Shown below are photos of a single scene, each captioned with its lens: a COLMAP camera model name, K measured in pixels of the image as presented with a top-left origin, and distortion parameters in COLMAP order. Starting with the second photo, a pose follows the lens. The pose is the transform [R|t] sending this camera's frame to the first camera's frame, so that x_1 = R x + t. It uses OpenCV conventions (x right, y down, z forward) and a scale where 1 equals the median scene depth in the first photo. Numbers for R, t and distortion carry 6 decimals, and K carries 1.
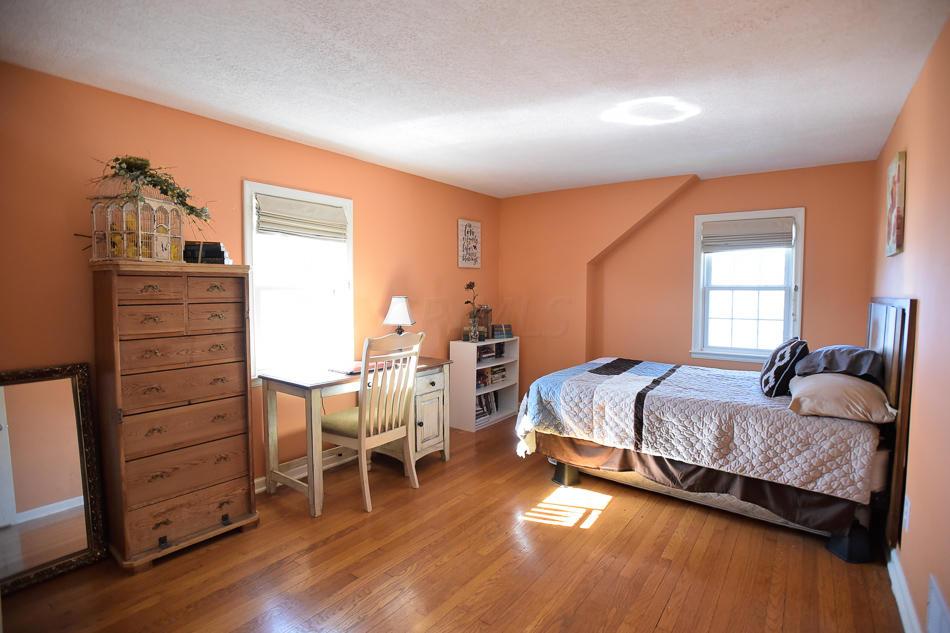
lens RADIAL K [[467.8, 0, 482.7], [0, 467.8, 313.9], [0, 0, 1]] dist [-0.073143, 0.034381]
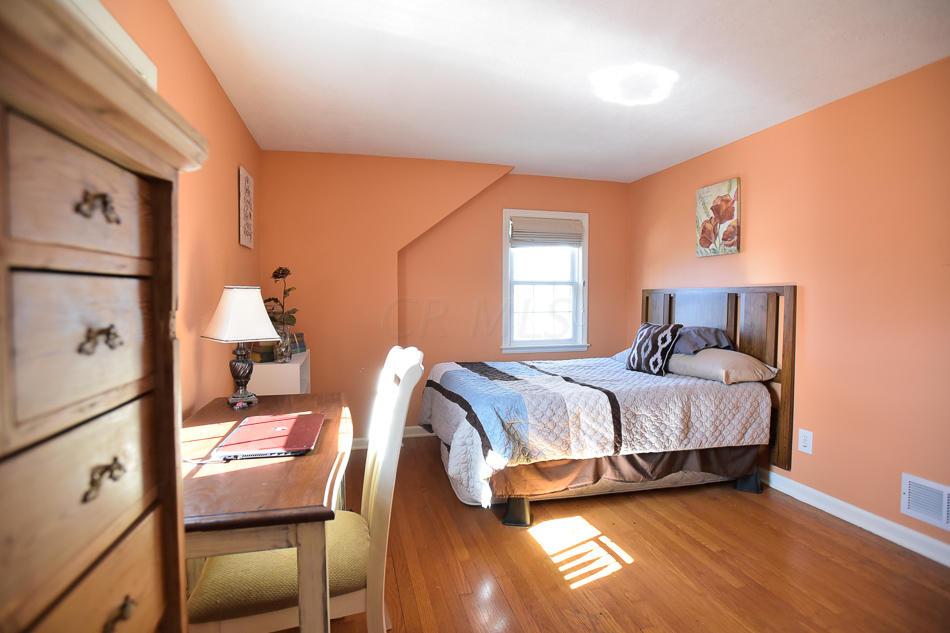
lens RADIAL K [[467.8, 0, 482.7], [0, 467.8, 313.9], [0, 0, 1]] dist [-0.073143, 0.034381]
pose [[0.635190, -0.033278, 0.771638, -0.520123], [0.042407, 0.999067, 0.008178, 0.001272], [-0.771191, 0.027528, 0.636009, 0.609363]]
